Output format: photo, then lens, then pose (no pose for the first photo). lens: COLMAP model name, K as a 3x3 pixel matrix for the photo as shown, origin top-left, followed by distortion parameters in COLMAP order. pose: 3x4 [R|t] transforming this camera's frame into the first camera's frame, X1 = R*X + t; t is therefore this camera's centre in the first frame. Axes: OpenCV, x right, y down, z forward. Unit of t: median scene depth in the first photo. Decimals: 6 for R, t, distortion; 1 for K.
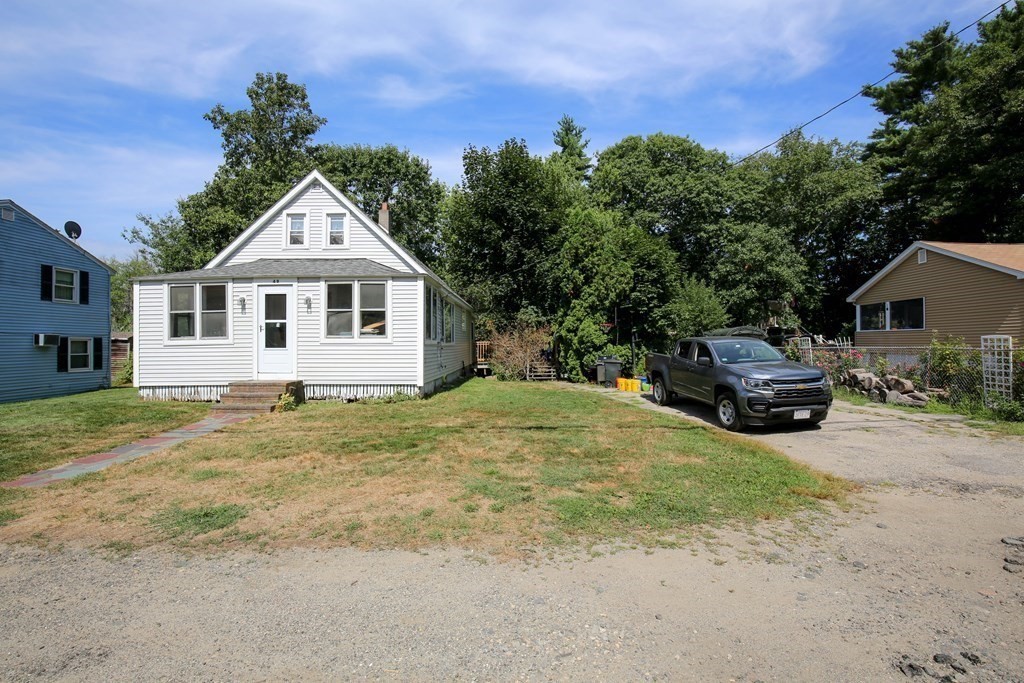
lens RADIAL K [[479.3, 0, 512.0], [0, 479.3, 341.5], [0, 0, 1]] dist [-0.036913, -0.000196]
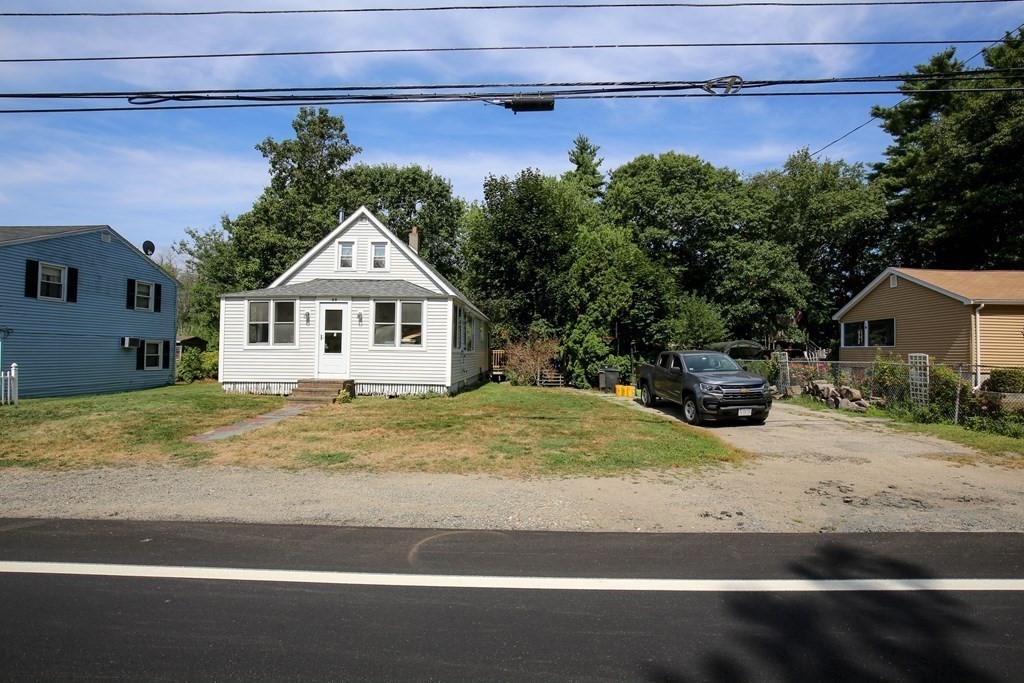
lens RADIAL K [[479.3, 0, 512.0], [0, 479.3, 341.5], [0, 0, 1]] dist [-0.036913, -0.000196]
pose [[0.999385, 0.017846, -0.030173, 0.006958], [-0.018364, 0.999687, -0.016993, -0.003379], [0.029860, 0.017536, 0.999400, -0.192811]]
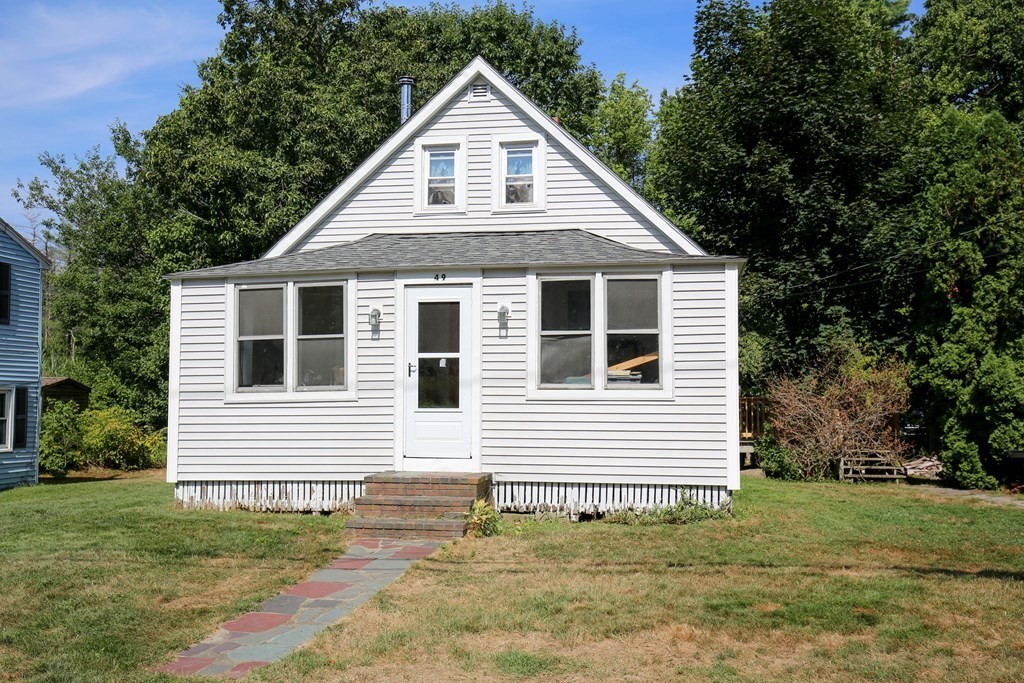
lens RADIAL K [[991.1, 0, 512.0], [0, 991.1, 341.5], [0, 0, 1]] dist [0.033243, 0.000764]
pose [[0.984080, -0.006363, -0.177615, -0.190657], [-0.003413, 0.998498, -0.054681, 0.000161], [0.177696, 0.054416, 0.982580, -0.023575]]
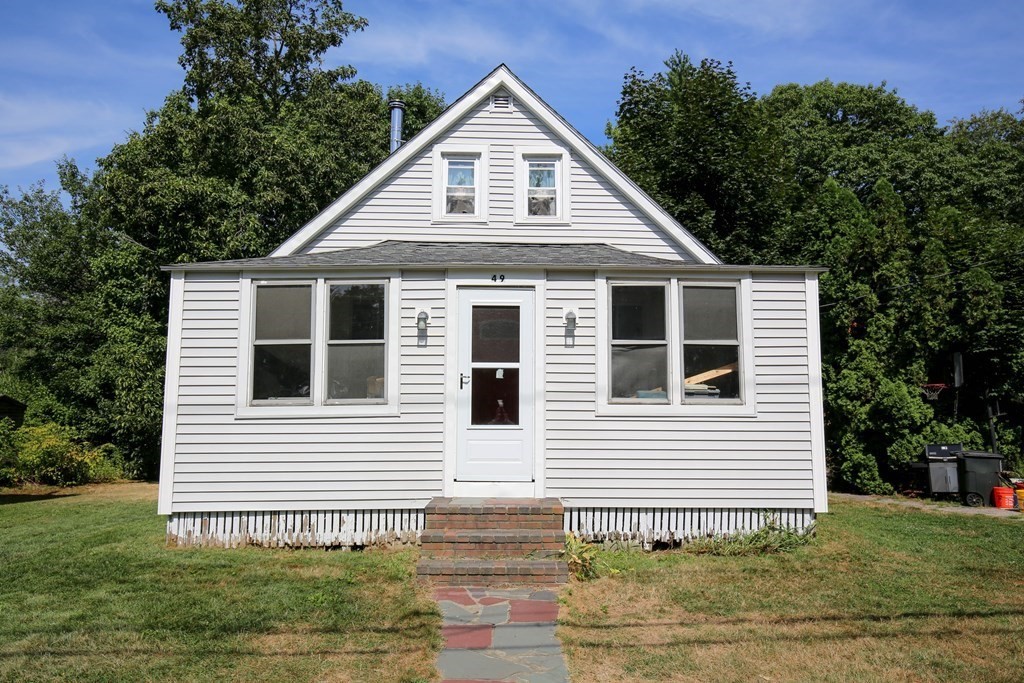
lens RADIAL K [[762.2, 0, 540.1], [0, 762.2, 335.5], [0, 0, 1]] dist [0.002844, 0.000978]
pose [[0.999669, 0.009032, 0.024109, -0.388647], [-0.006428, 0.994347, -0.105984, 0.004689], [-0.024929, 0.105794, 0.994076, 0.225378]]
